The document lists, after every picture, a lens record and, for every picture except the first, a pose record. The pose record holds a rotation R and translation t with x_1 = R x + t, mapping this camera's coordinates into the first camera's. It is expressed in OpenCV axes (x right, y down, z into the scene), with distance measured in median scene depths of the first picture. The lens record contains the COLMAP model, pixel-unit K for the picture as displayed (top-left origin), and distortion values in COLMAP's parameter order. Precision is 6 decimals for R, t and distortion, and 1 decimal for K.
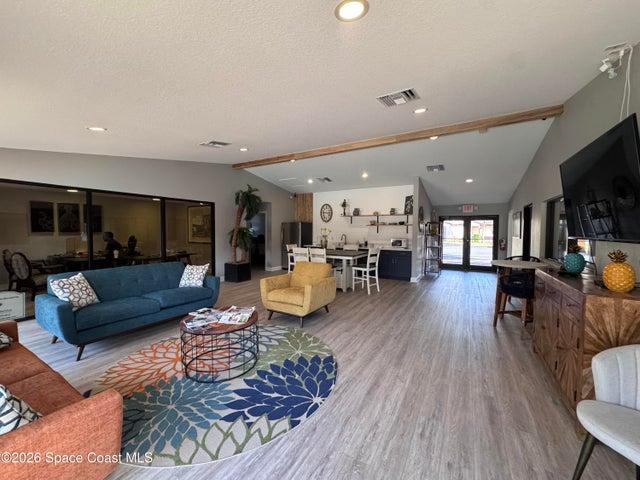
lens RADIAL K [[254.9, 0, 318.7], [0, 254.9, 238.4], [0, 0, 1]] dist [-0.001522, 0.000267]
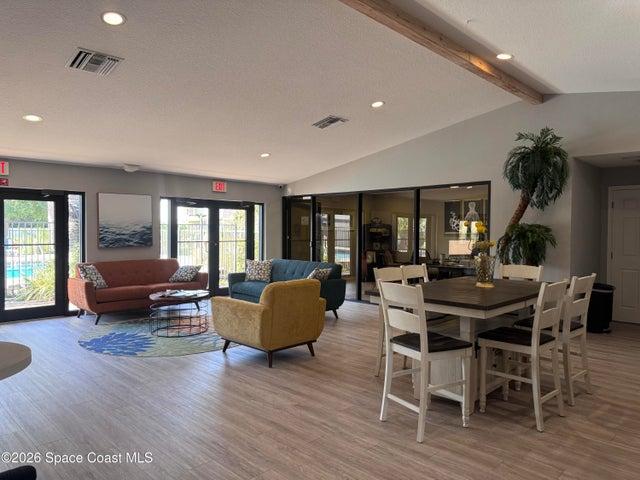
lens RADIAL K [[455.2, 0, 317.7], [0, 455.2, 240.0], [0, 0, 1]] dist [-0.005511, -0.001294]
pose [[-0.242609, 0.013705, -0.970027, 0.789035], [-0.040353, 0.998892, 0.024206, -0.022064], [0.969285, 0.045016, -0.241787, 1.053194]]
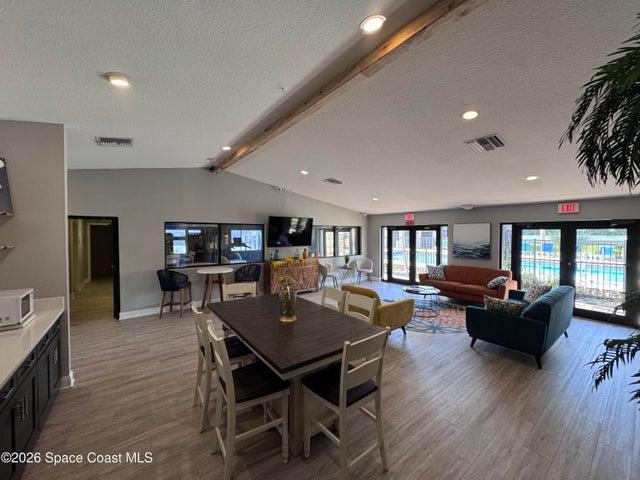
lens RADIAL K [[254.9, 0, 320.3], [0, 254.9, 238.8], [0, 0, 1]] dist [-0.001522, 0.000267]
pose [[-0.928660, -0.015080, 0.370625, -0.173353], [0.006083, 0.998420, 0.055868, -0.102287], [-0.370882, 0.054137, -0.927101, 1.509207]]
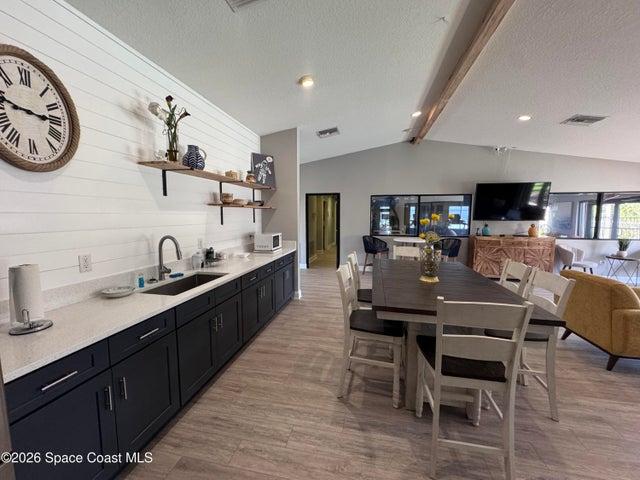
lens RADIAL K [[254.9, 0, 319.3], [0, 254.9, 238.7], [0, 0, 1]] dist [-0.001522, 0.000267]
pose [[-0.327401, -0.095980, 0.939998, -0.278552], [0.030359, 0.993245, 0.111991, -0.057398], [-0.944398, 0.065204, -0.322276, 1.424490]]
